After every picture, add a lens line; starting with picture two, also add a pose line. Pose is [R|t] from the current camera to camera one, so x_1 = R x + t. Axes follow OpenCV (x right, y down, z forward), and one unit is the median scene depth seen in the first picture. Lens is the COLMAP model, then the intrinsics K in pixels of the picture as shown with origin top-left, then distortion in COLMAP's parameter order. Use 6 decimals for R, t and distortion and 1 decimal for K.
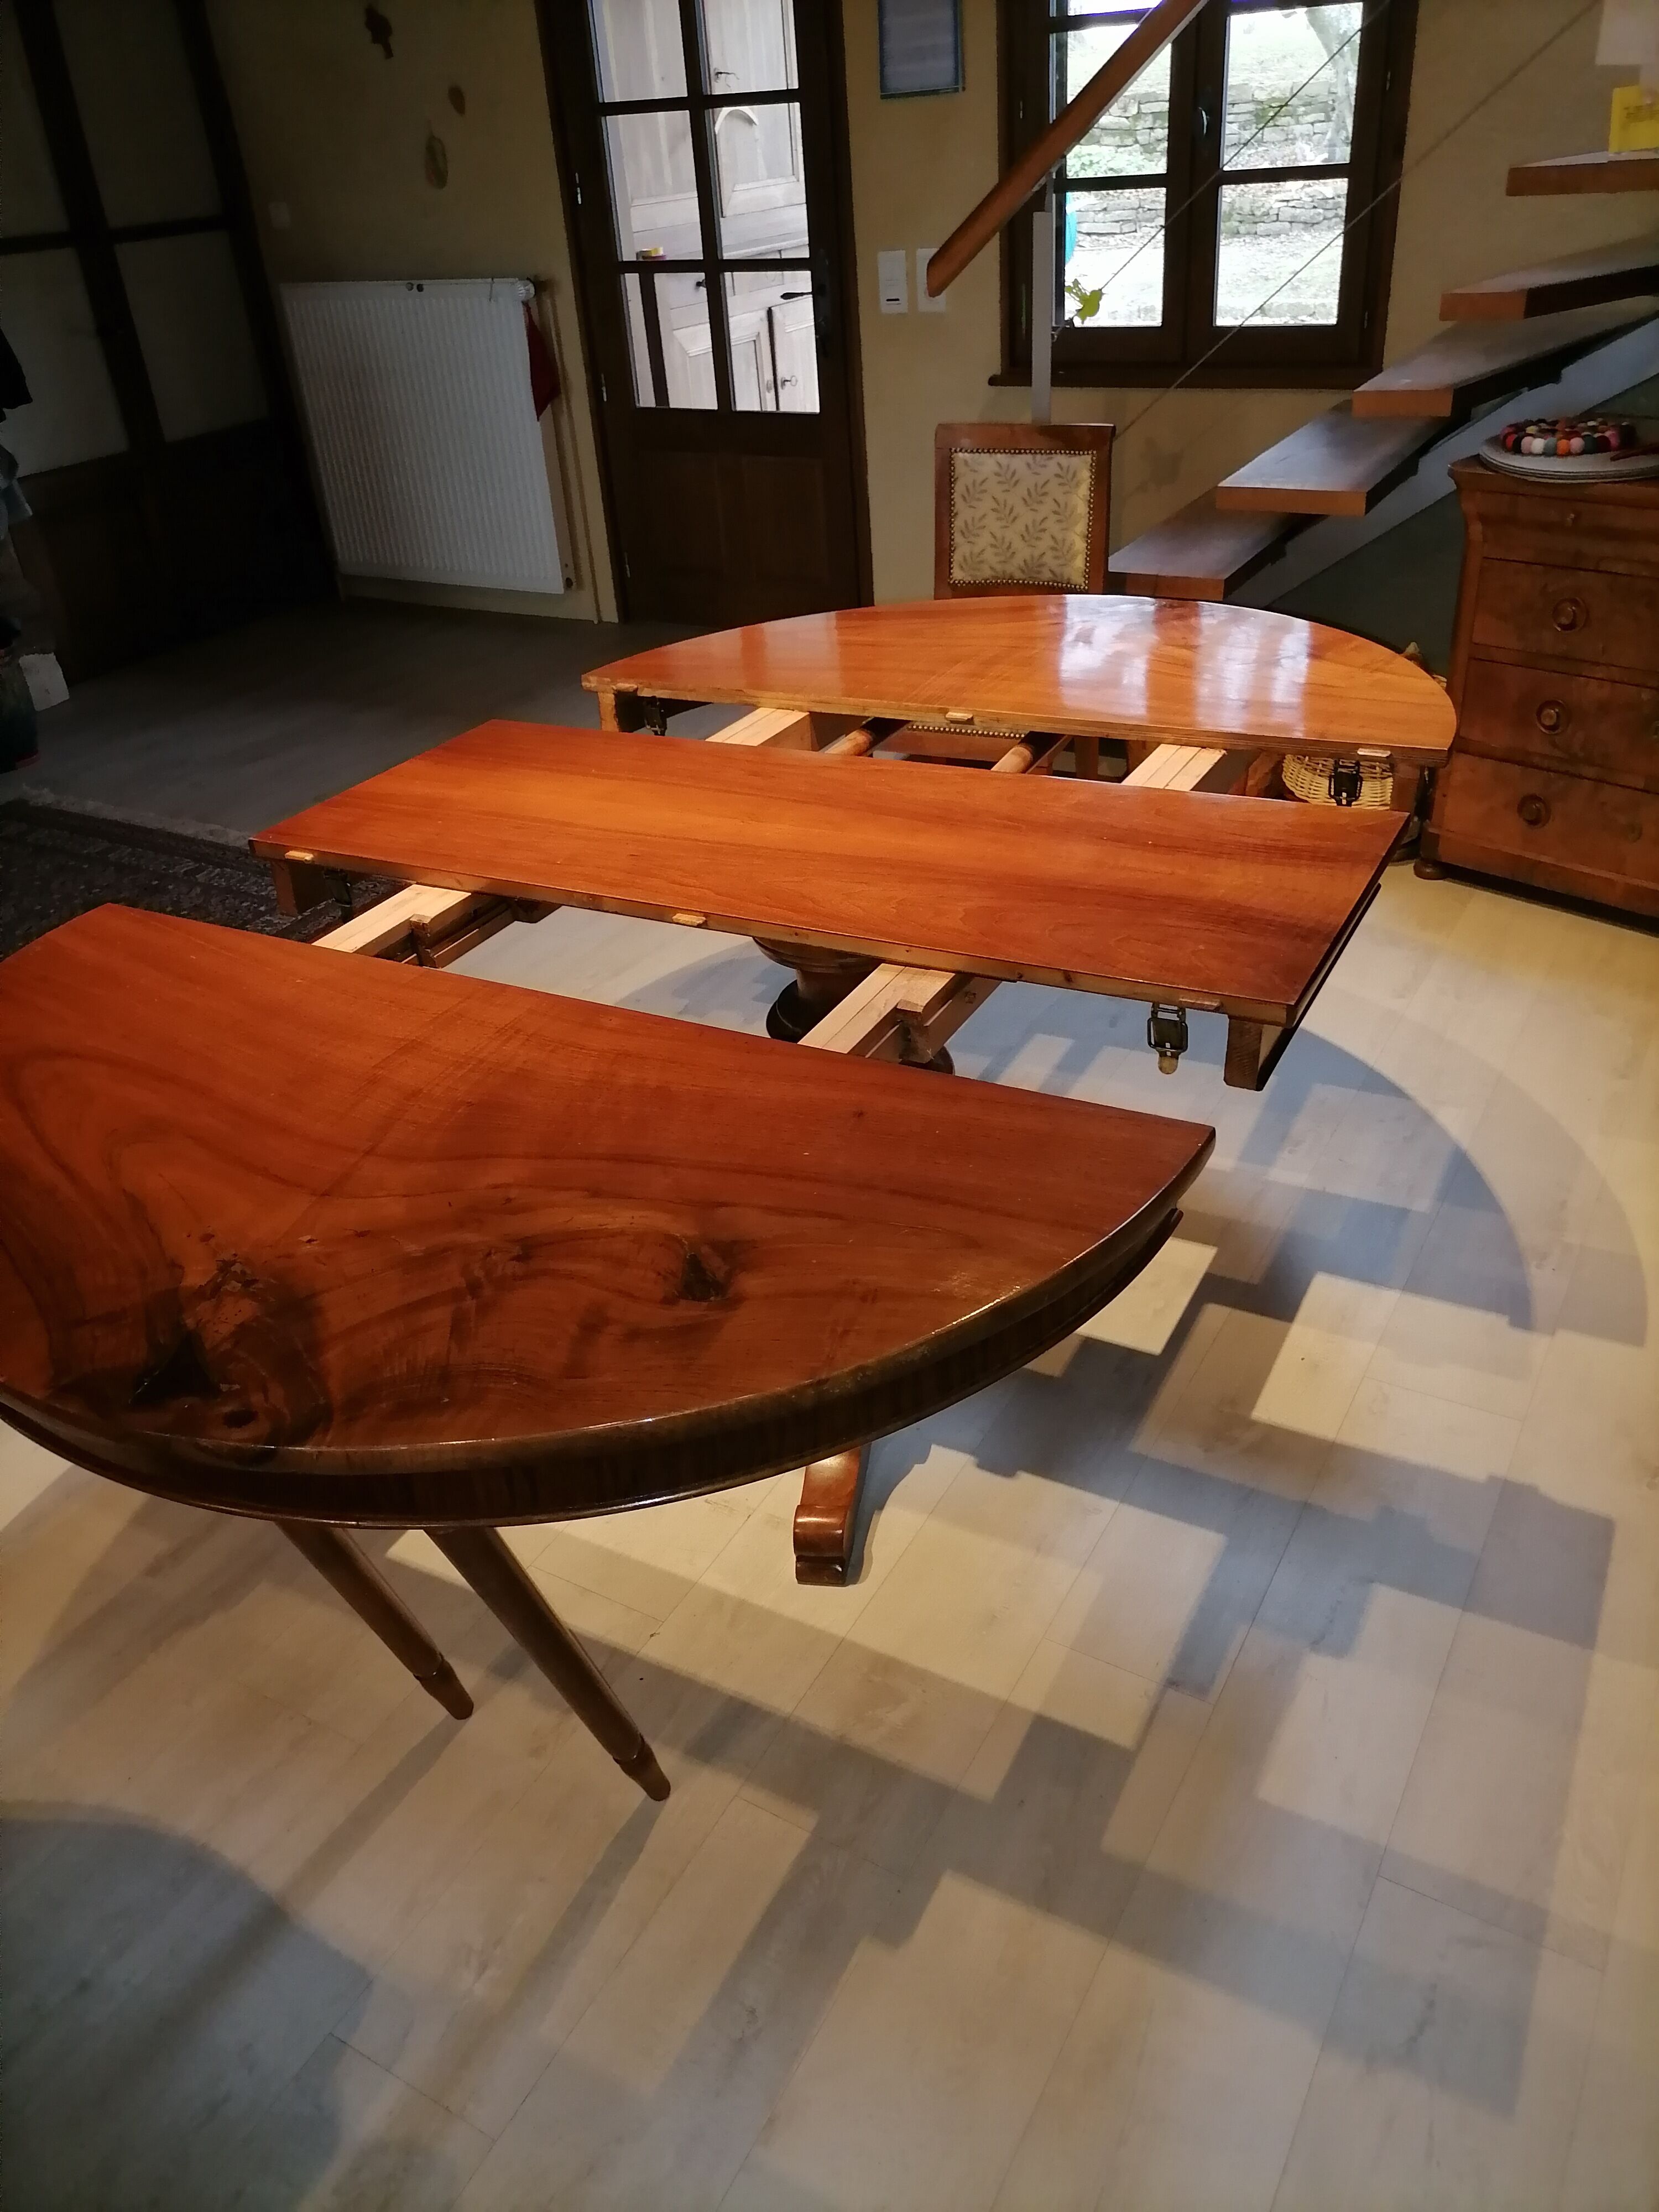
lens RADIAL K [[1652.8, 0, 840.4], [0, 1652.8, 1100.5], [0, 0, 1]] dist [0.042314, -0.025174]
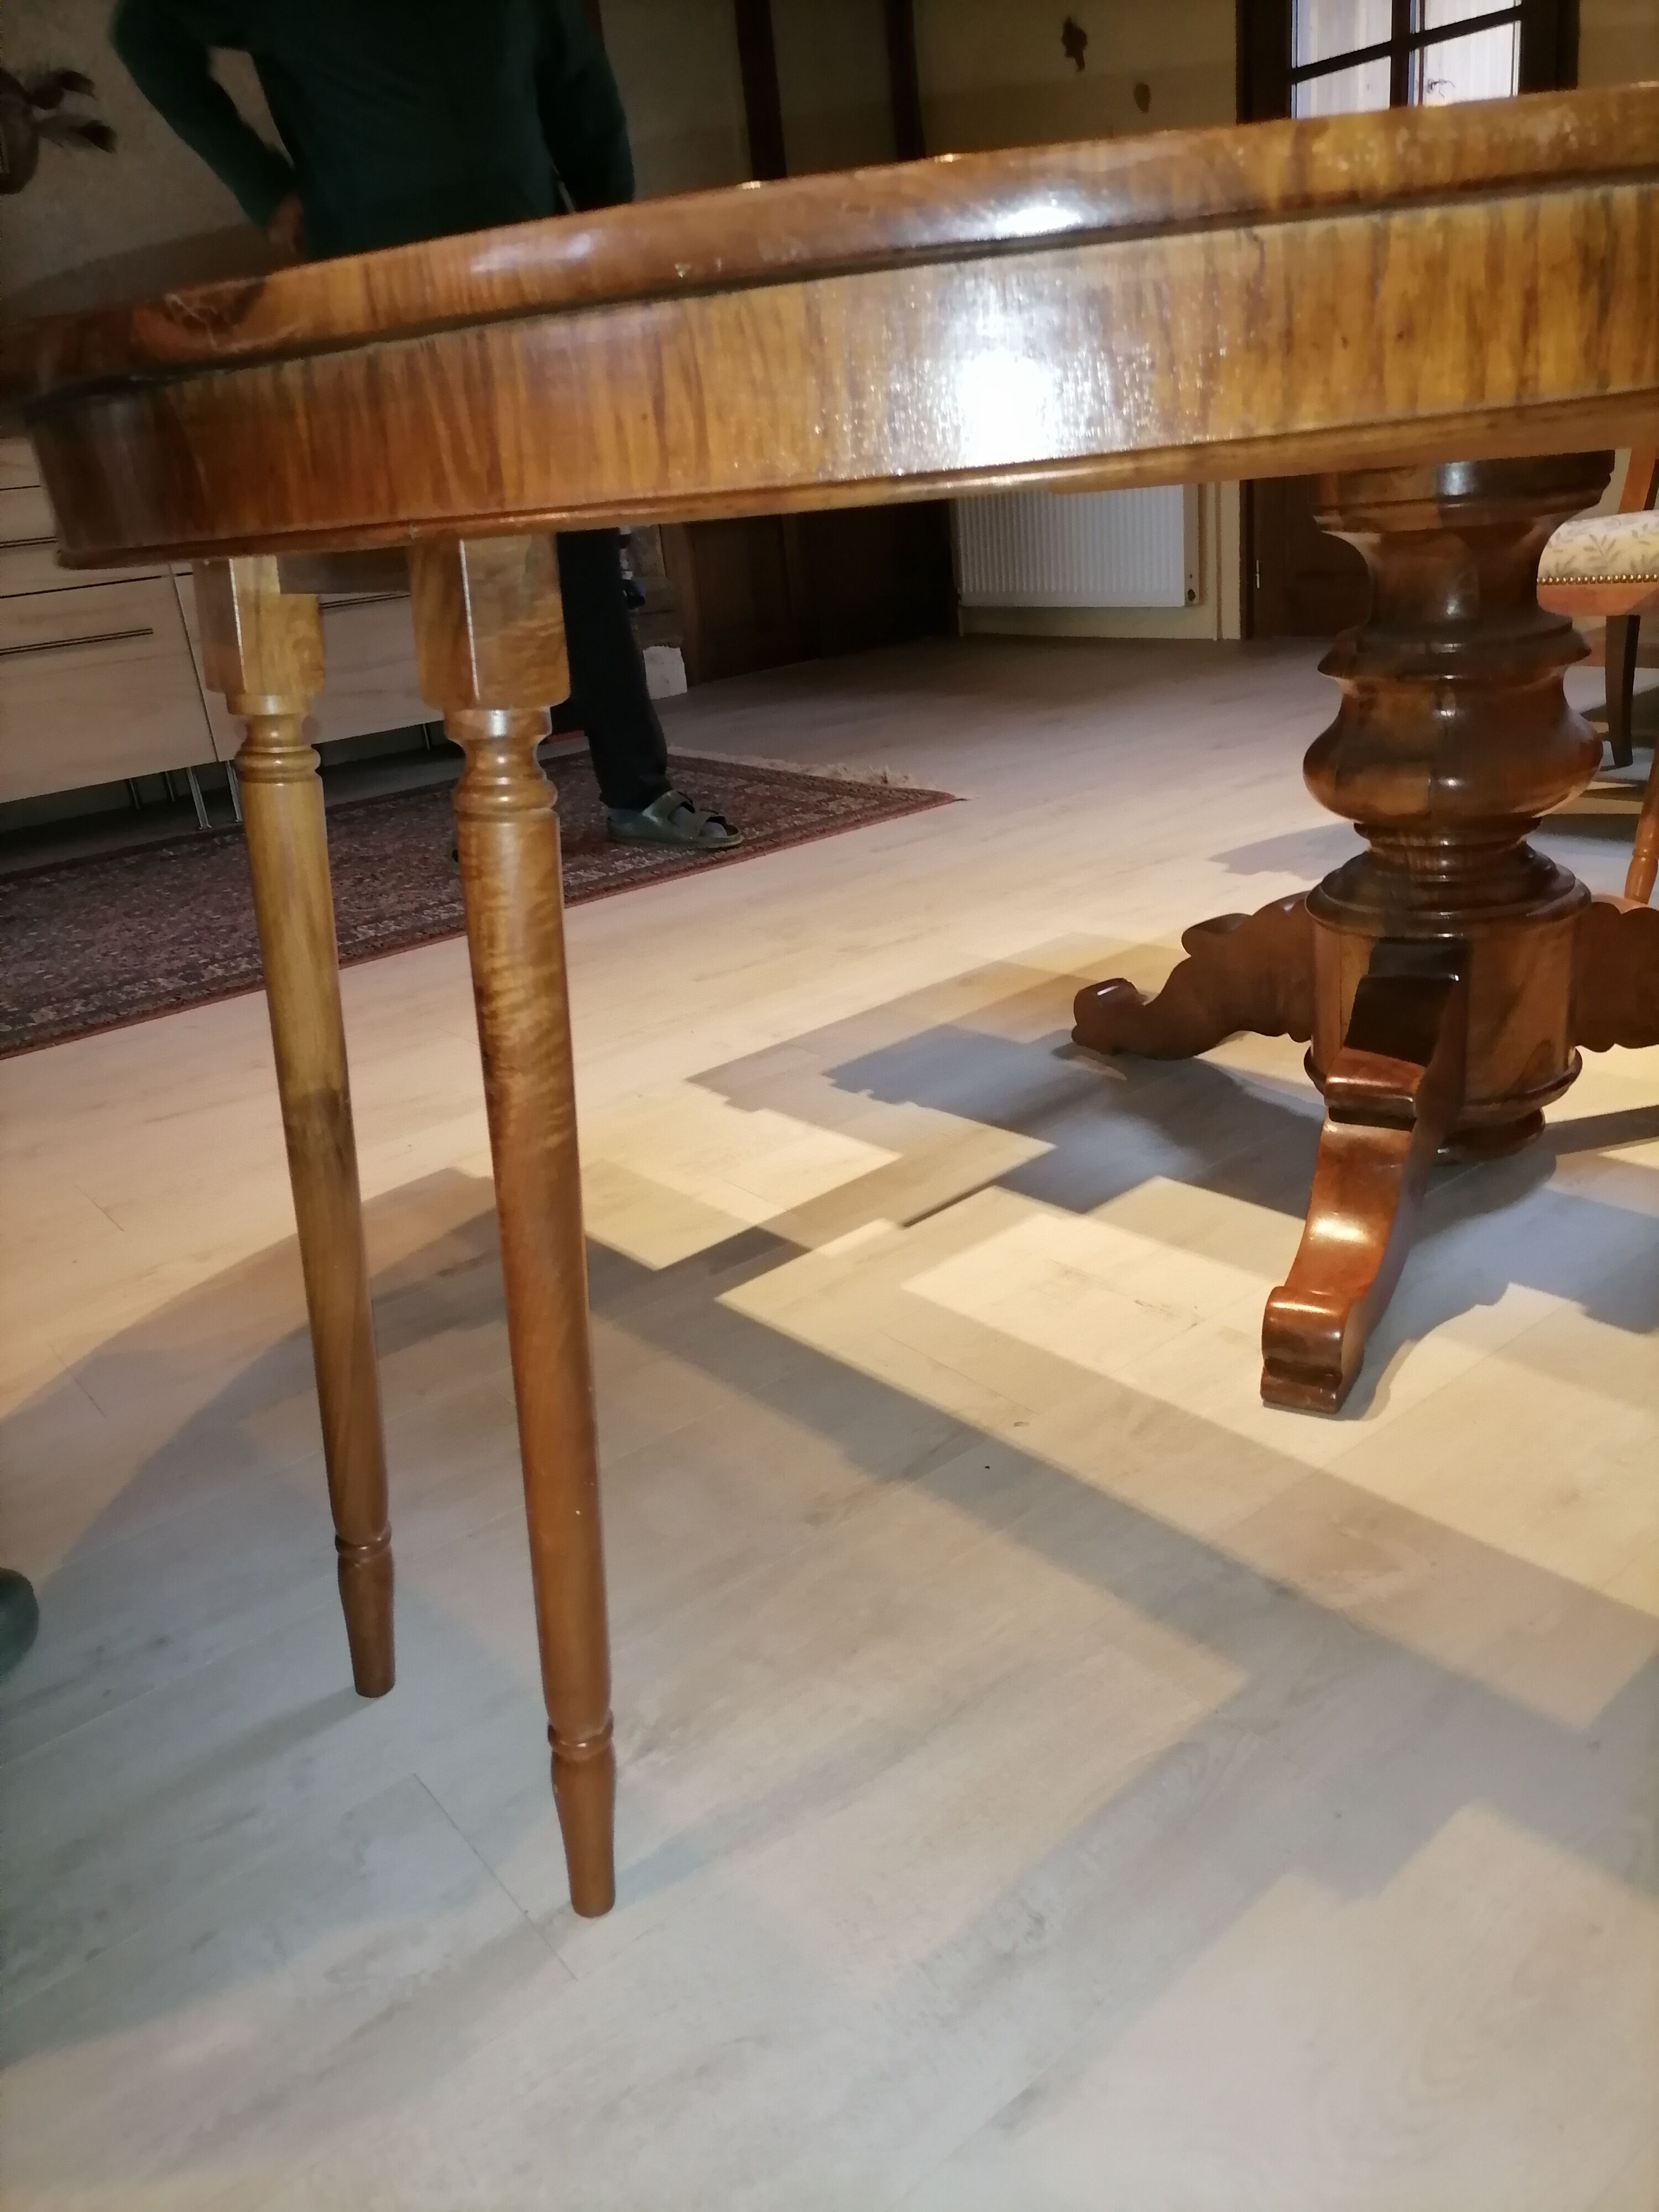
lens RADIAL K [[1652.8, 0, 825.1], [0, 1652.8, 1110.7], [0, 0, 1]] dist [0.042314, -0.025174]
pose [[0.927793, 0.112240, -0.355812, 0.014822], [-0.150339, 0.985294, -0.081207, 0.116781], [0.341465, 0.128835, 0.931023, 0.152473]]
